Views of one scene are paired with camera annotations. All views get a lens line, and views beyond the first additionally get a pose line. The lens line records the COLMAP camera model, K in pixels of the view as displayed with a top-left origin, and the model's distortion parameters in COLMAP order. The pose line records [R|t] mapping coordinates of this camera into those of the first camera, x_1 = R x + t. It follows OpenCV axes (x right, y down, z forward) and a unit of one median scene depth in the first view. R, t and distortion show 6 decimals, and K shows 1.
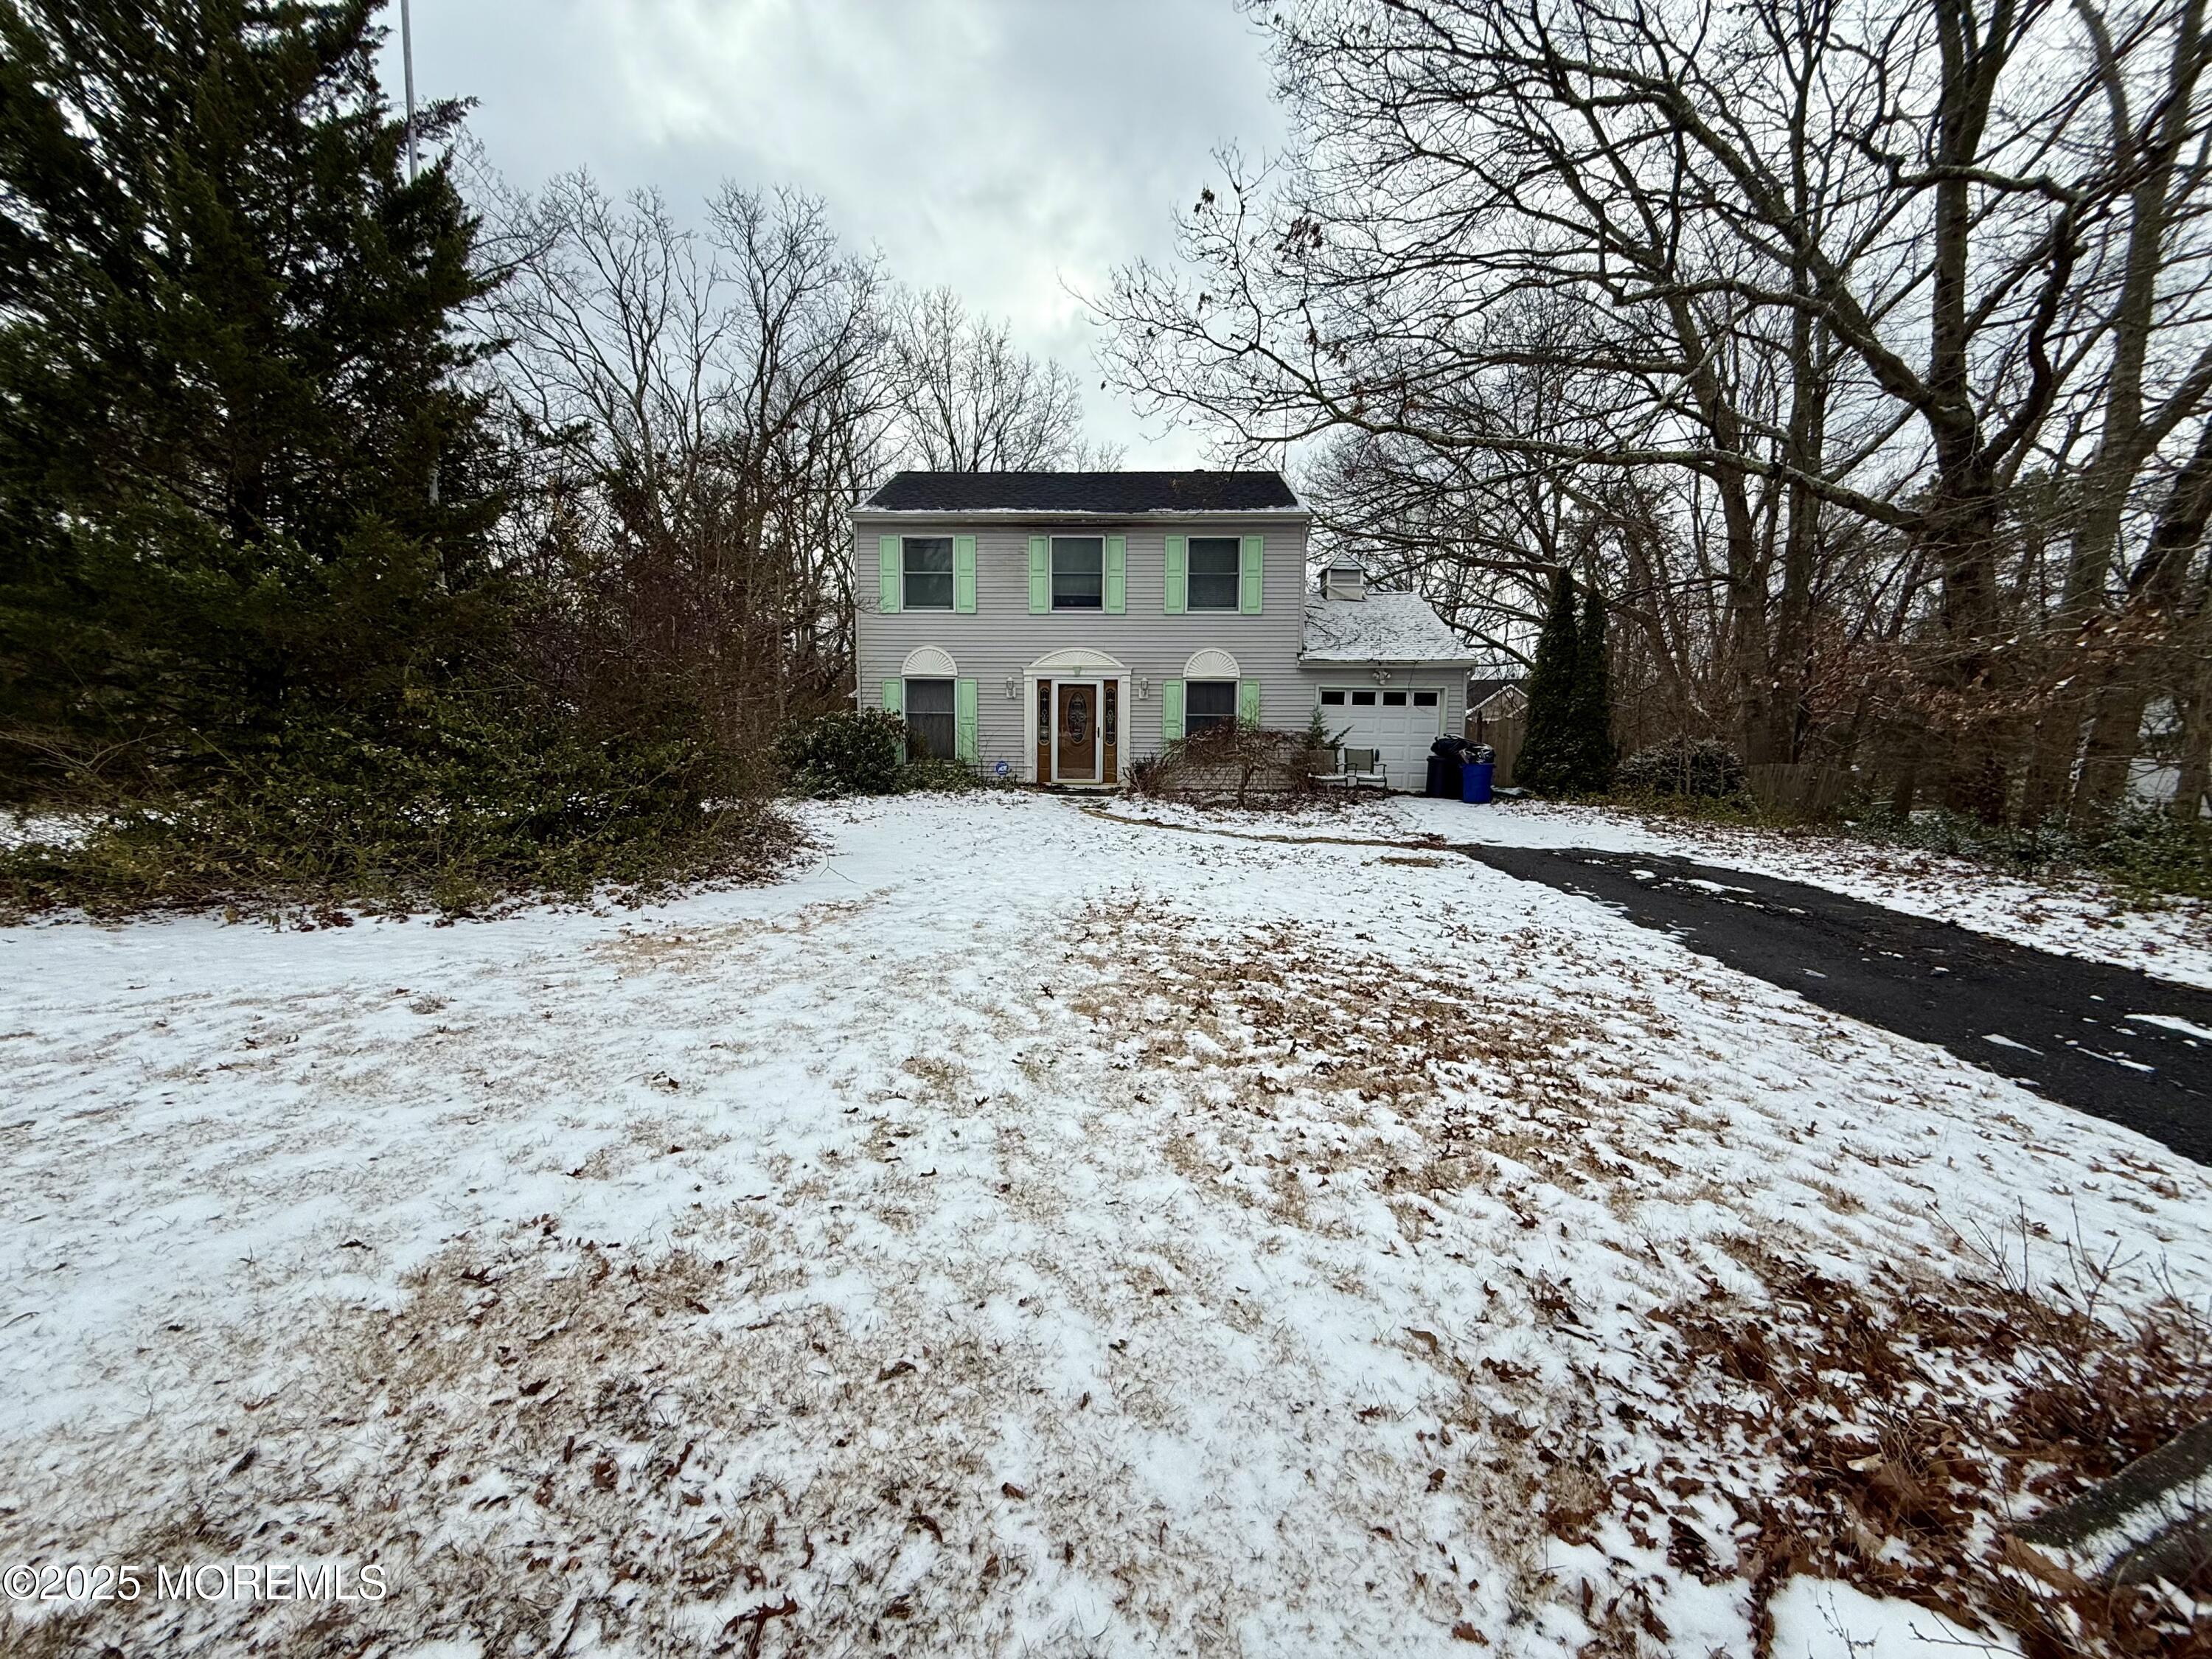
lens RADIAL K [[885.5, 0, 1107.3], [0, 885.5, 824.7], [0, 0, 1]] dist [-0.004152, -0.000212]
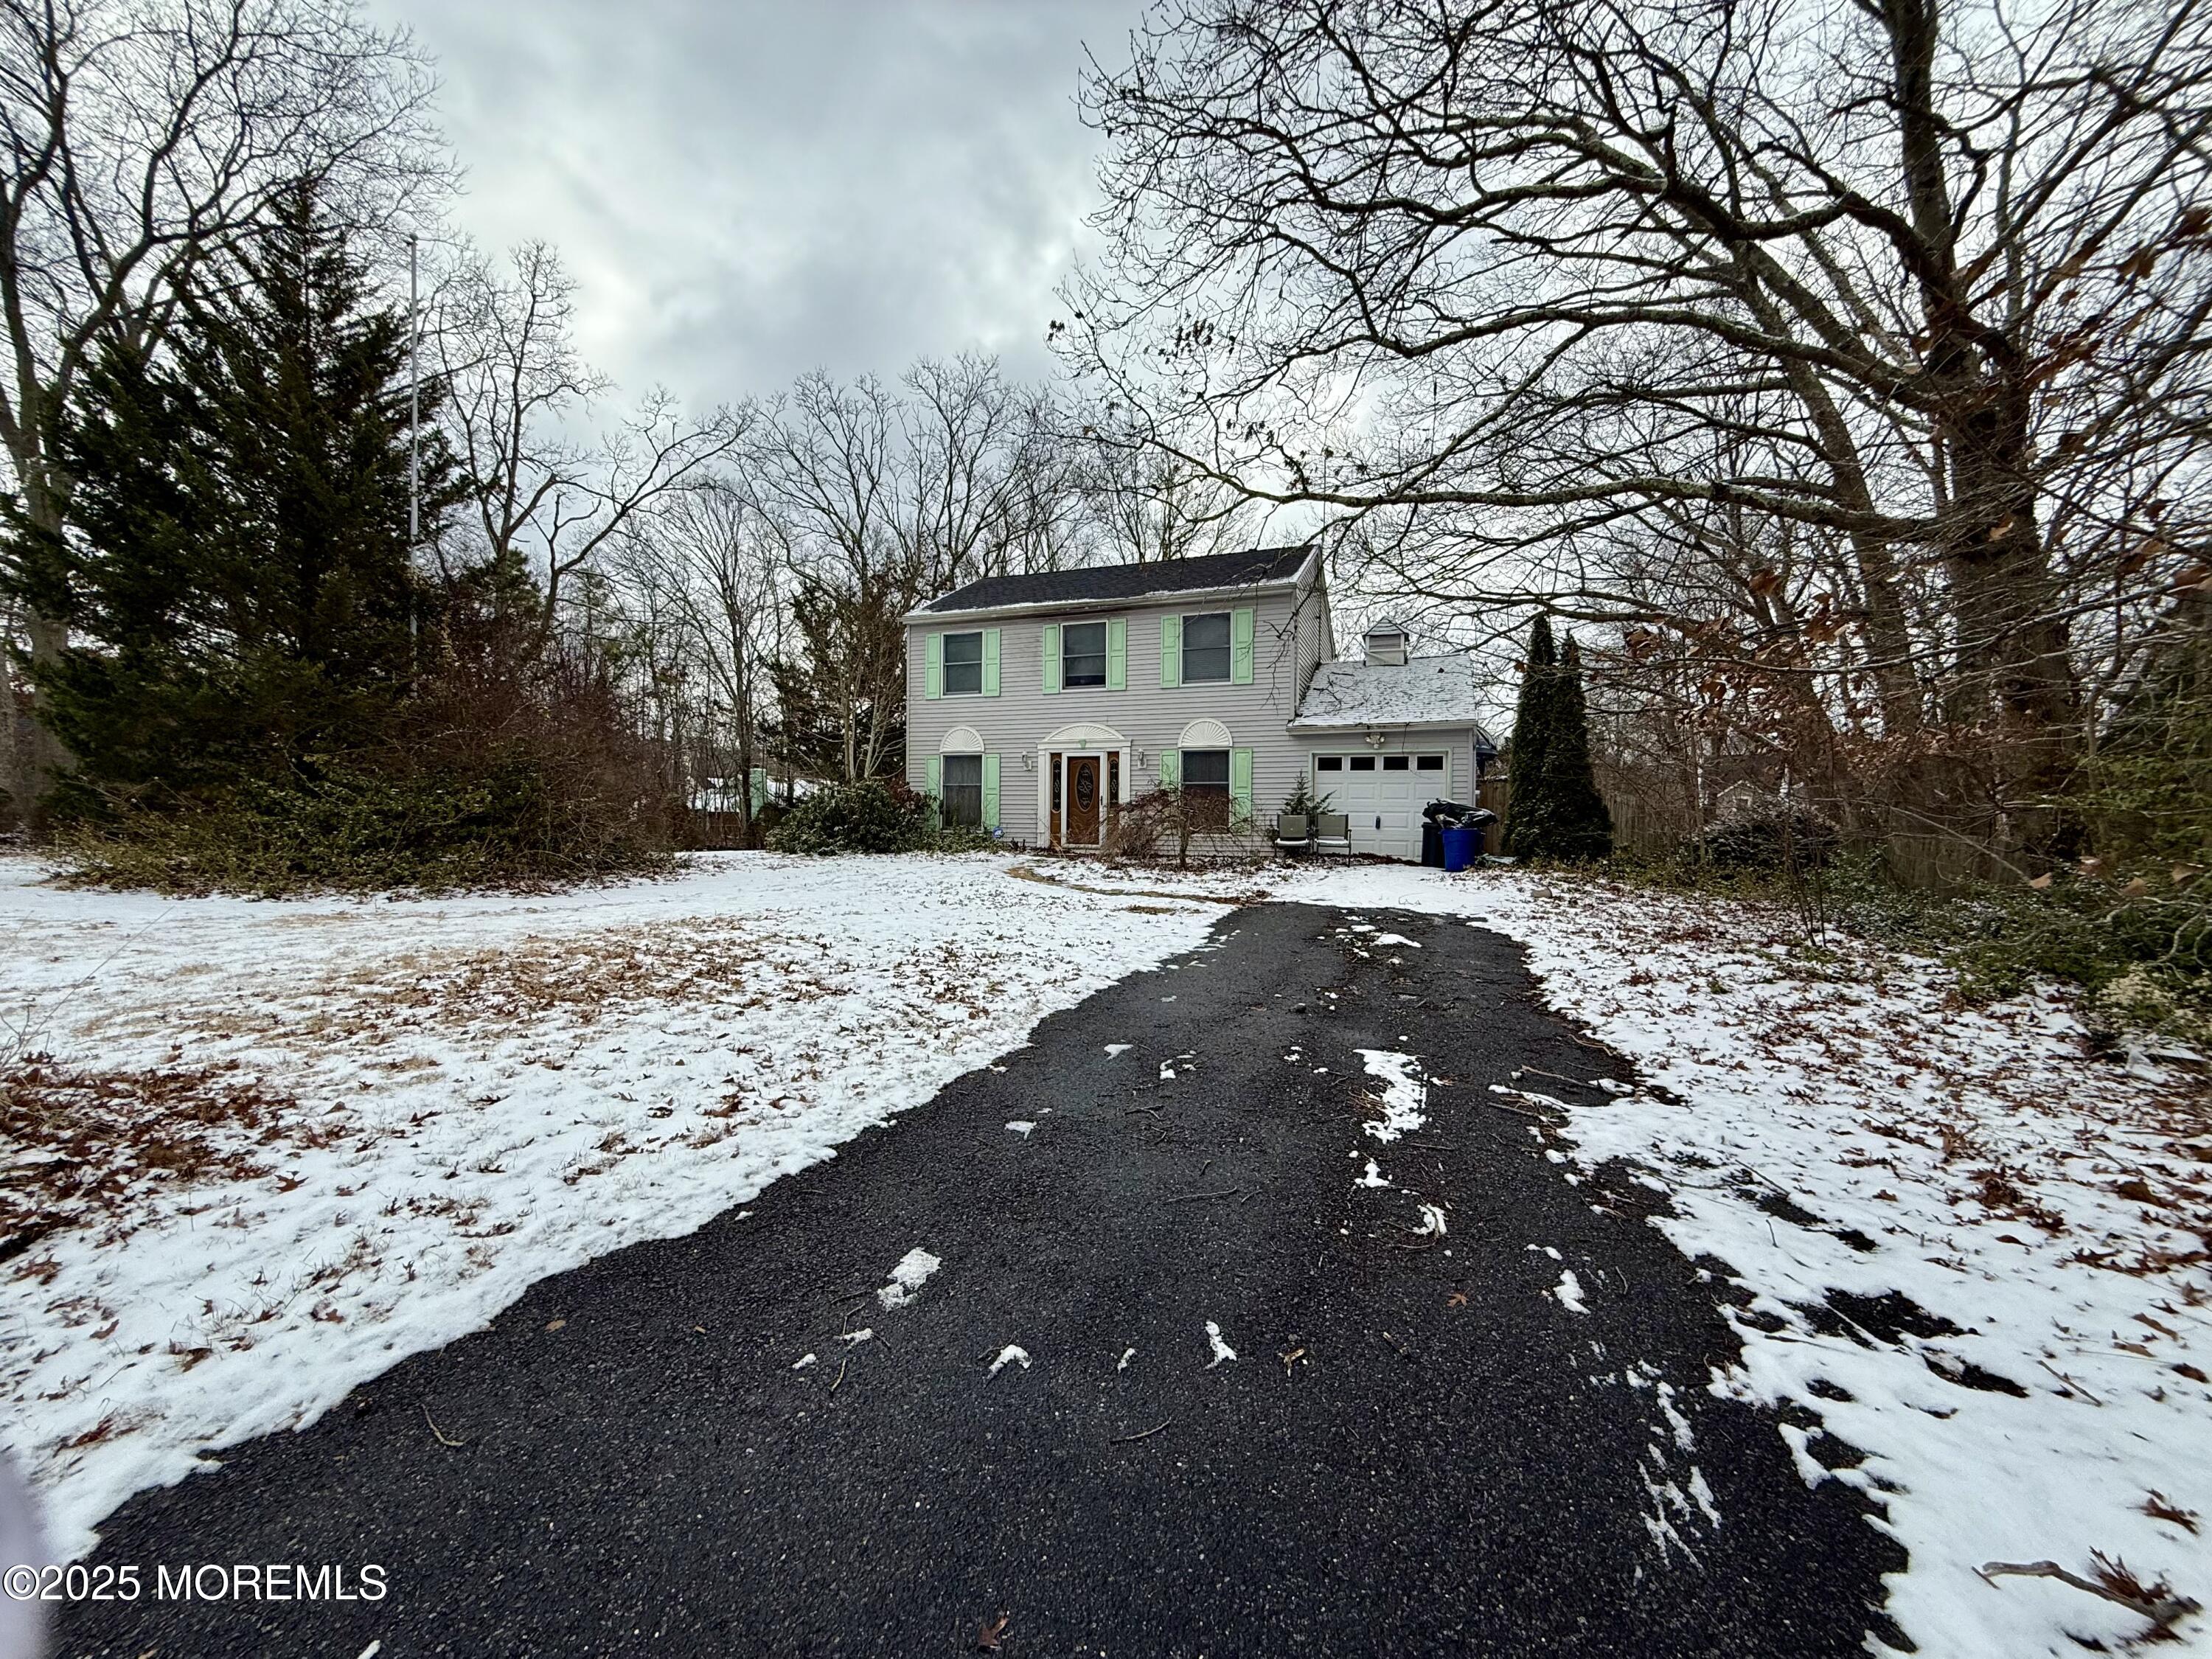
lens RADIAL K [[885.5, 0, 1079.2], [0, 885.5, 811.8], [0, 0, 1]] dist [-0.004152, -0.000212]
pose [[0.944193, -0.003591, -0.329373, 0.315525], [-0.032619, 0.994006, -0.104345, 0.019936], [0.327773, 0.109265, 0.938417, 0.000743]]
